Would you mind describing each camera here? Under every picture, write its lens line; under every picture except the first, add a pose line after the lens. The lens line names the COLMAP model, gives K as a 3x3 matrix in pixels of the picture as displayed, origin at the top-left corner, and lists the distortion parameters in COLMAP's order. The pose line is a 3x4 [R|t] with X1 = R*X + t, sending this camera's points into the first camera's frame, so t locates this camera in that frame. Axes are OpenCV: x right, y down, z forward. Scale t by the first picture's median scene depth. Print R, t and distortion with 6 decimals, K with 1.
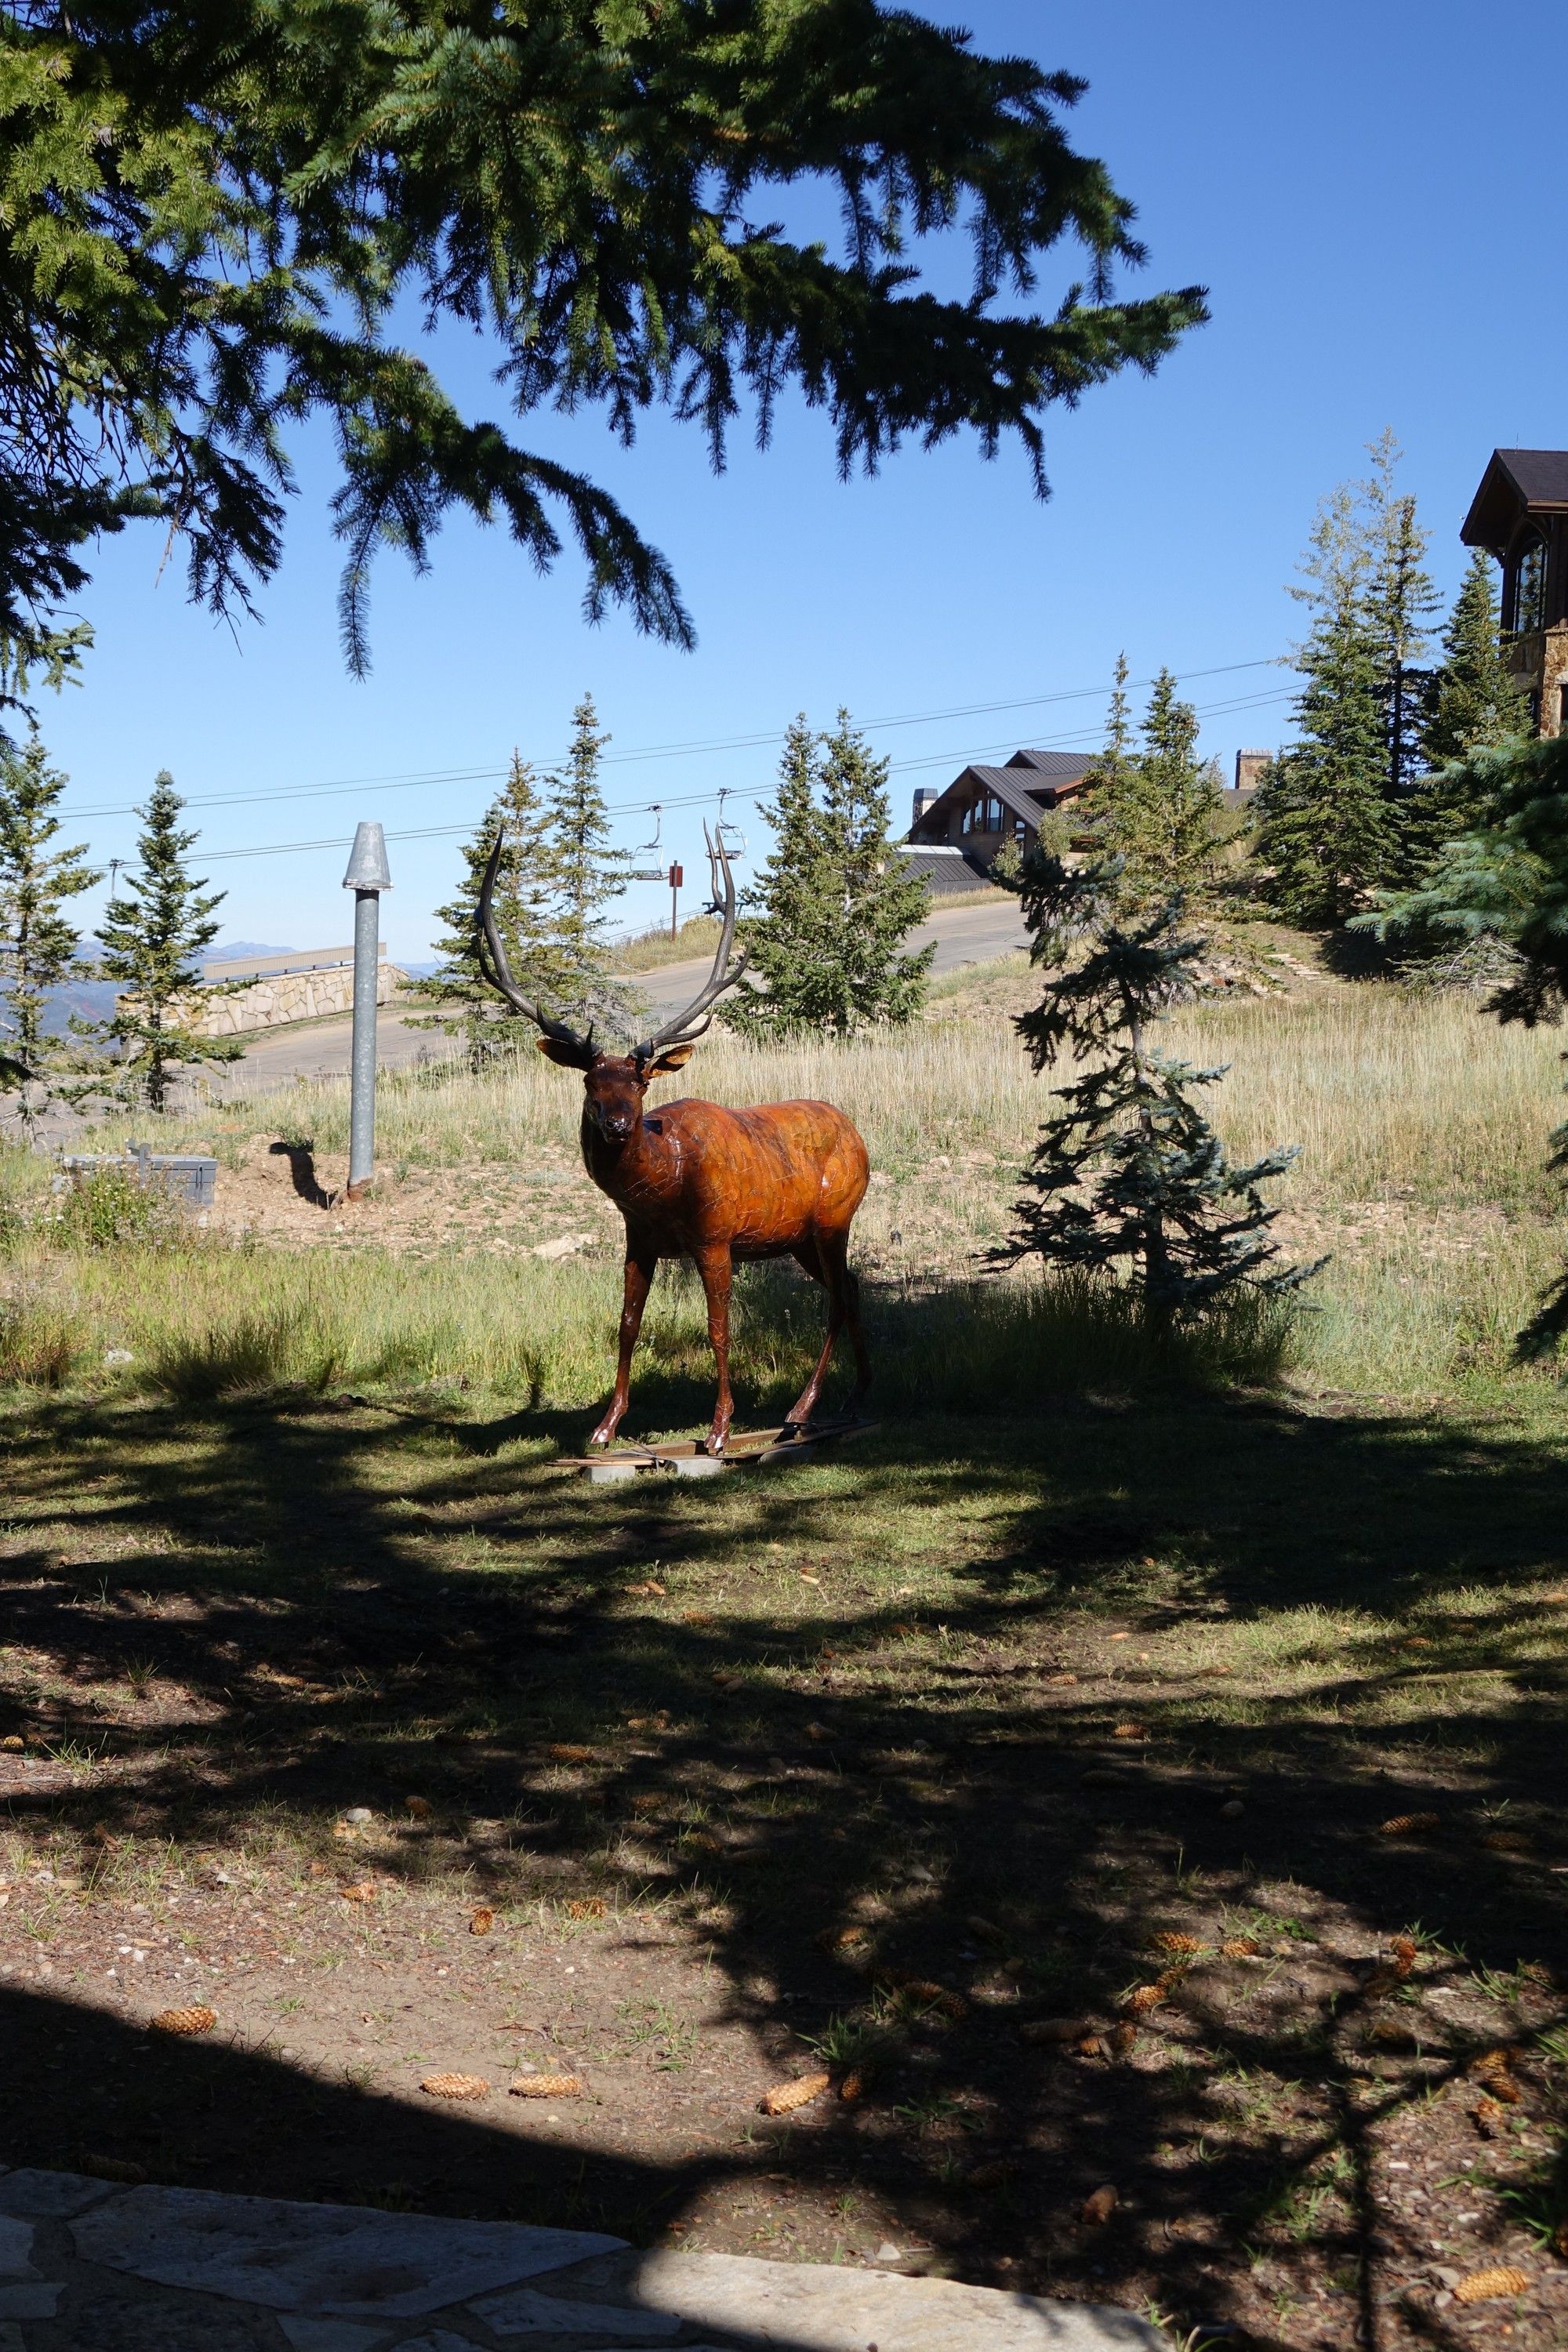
lens RADIAL K [[3209.2, 0, 783.1], [0, 3209.2, 1174.2], [0, 0, 1]] dist [0.134076, 0.000000]
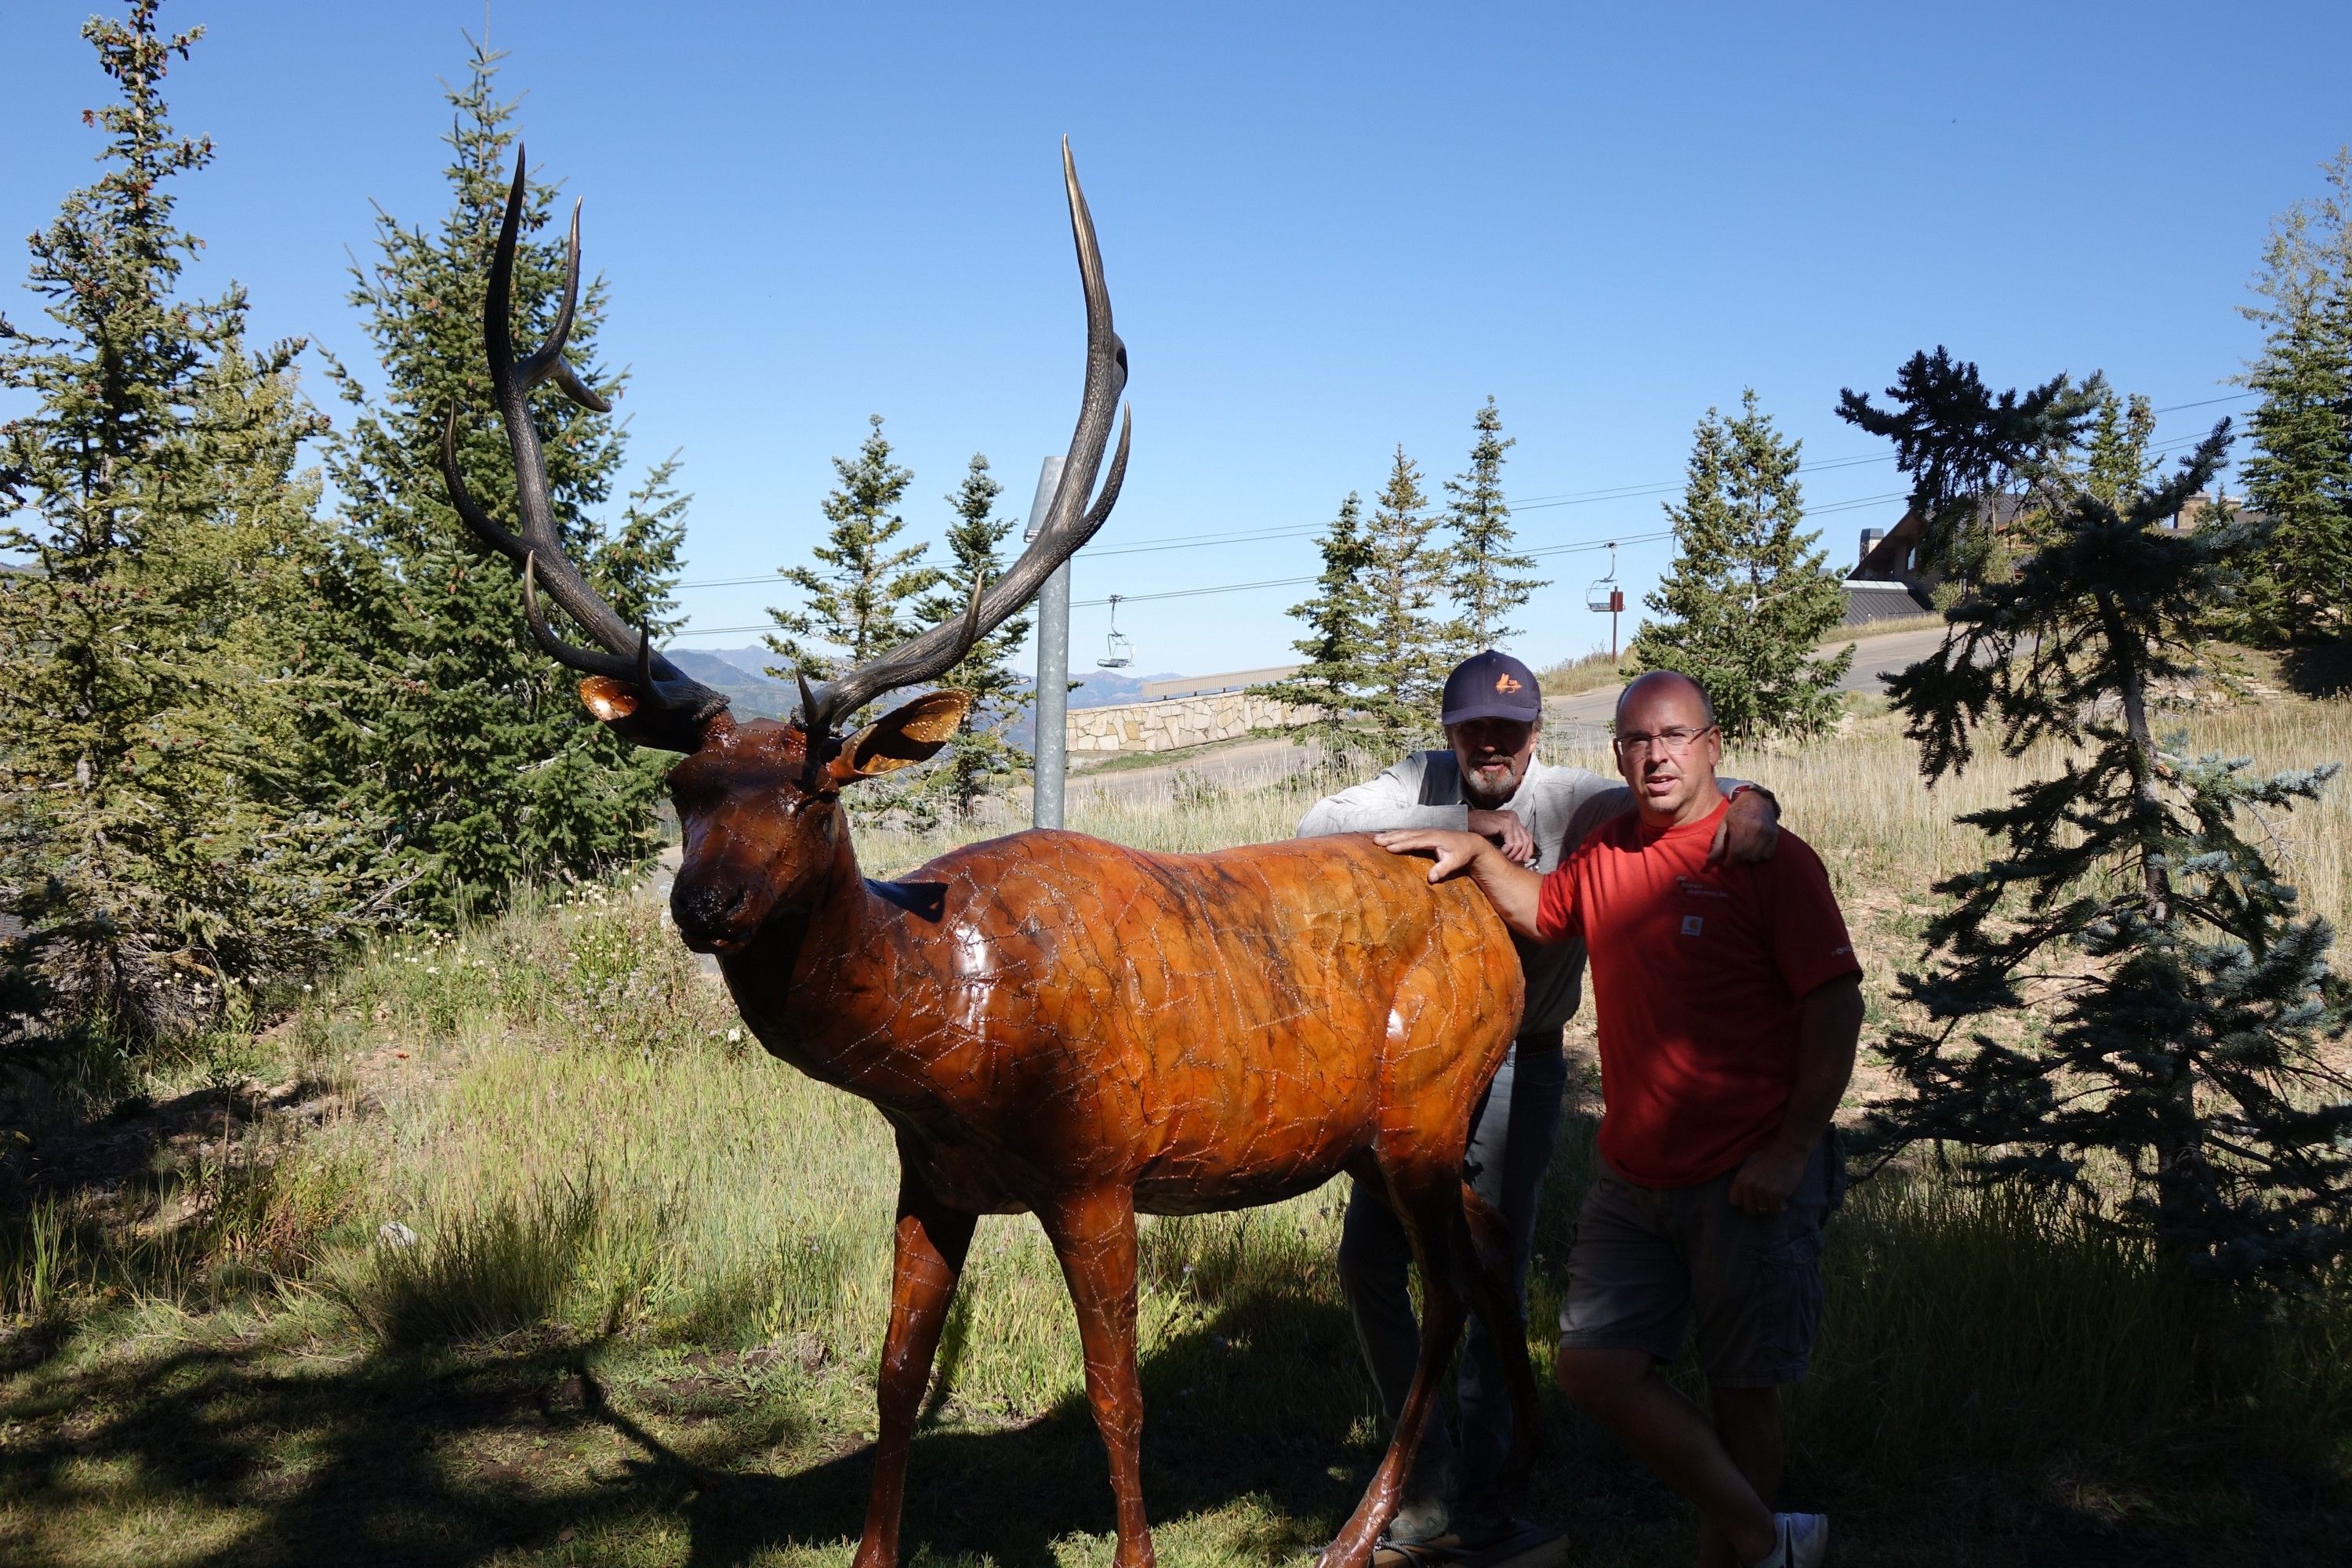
lens RADIAL K [[2915.9, 0, 1184.2], [0, 2915.9, 742.6], [0, 0, 1]] dist [0.052816, 0.000000]
pose [[0.982643, 0.003609, -0.185470, 0.016880], [-0.012472, 0.998834, -0.046639, -0.004951], [0.185085, 0.048143, 0.981543, 0.180004]]
